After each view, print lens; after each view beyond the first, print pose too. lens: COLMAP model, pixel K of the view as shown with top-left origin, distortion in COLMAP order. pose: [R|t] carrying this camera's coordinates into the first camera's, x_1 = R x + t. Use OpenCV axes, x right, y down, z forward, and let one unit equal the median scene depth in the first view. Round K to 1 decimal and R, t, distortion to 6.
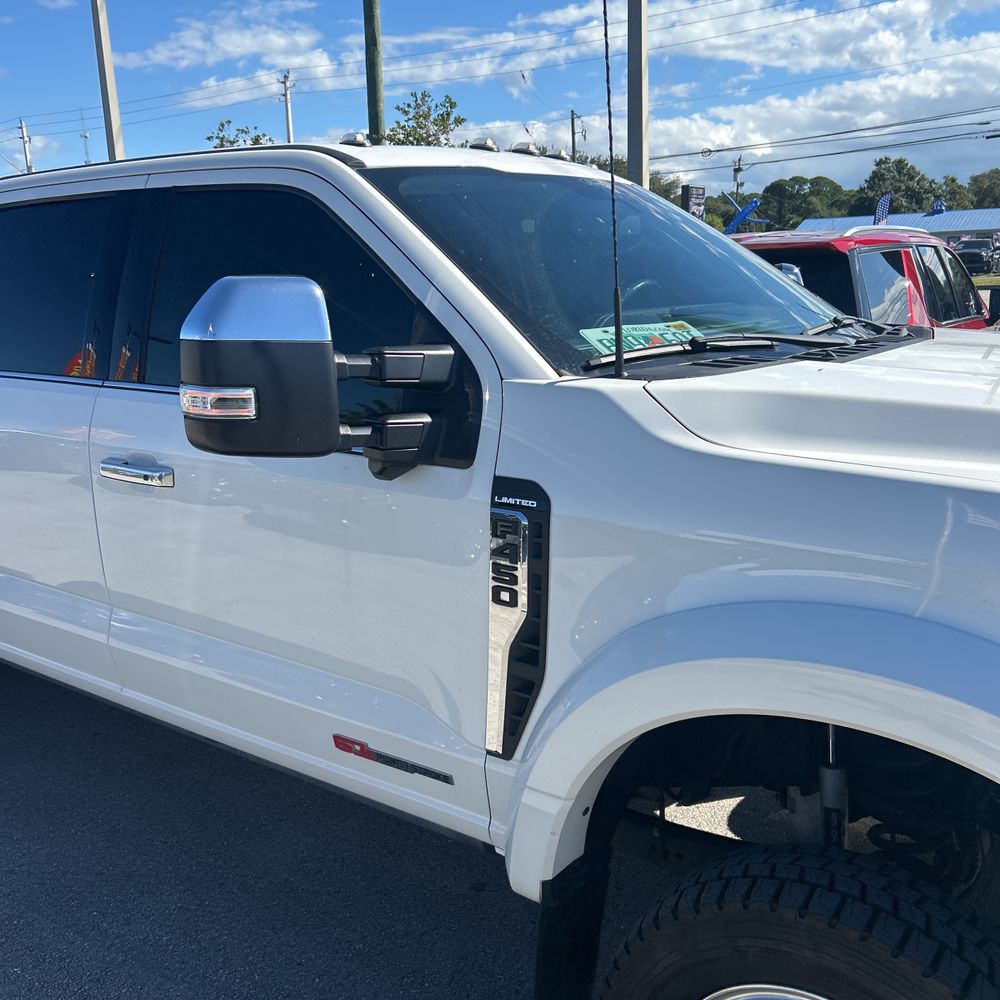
lens RADIAL K [[1040.8, 0, 501.7], [0, 1040.8, 491.1], [0, 0, 1]] dist [0.047342, 0.000000]
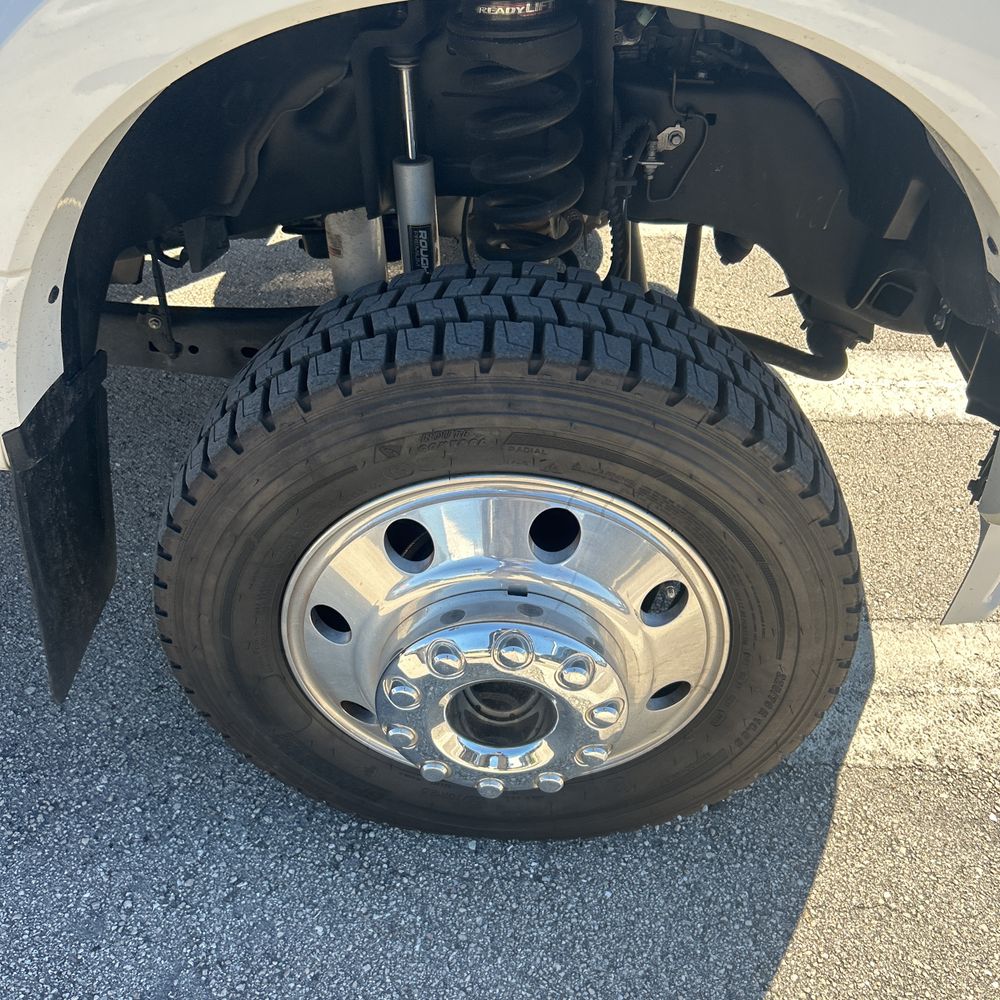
lens RADIAL K [[1040.8, 0, 496.3], [0, 1040.8, 496.7], [0, 0, 1]] dist [0.047342, 0.000000]
pose [[0.837224, -0.286710, 0.465675, -0.011446], [0.047236, 0.886275, 0.460745, 0.176802], [-0.544817, -0.363750, 0.755553, 0.473584]]
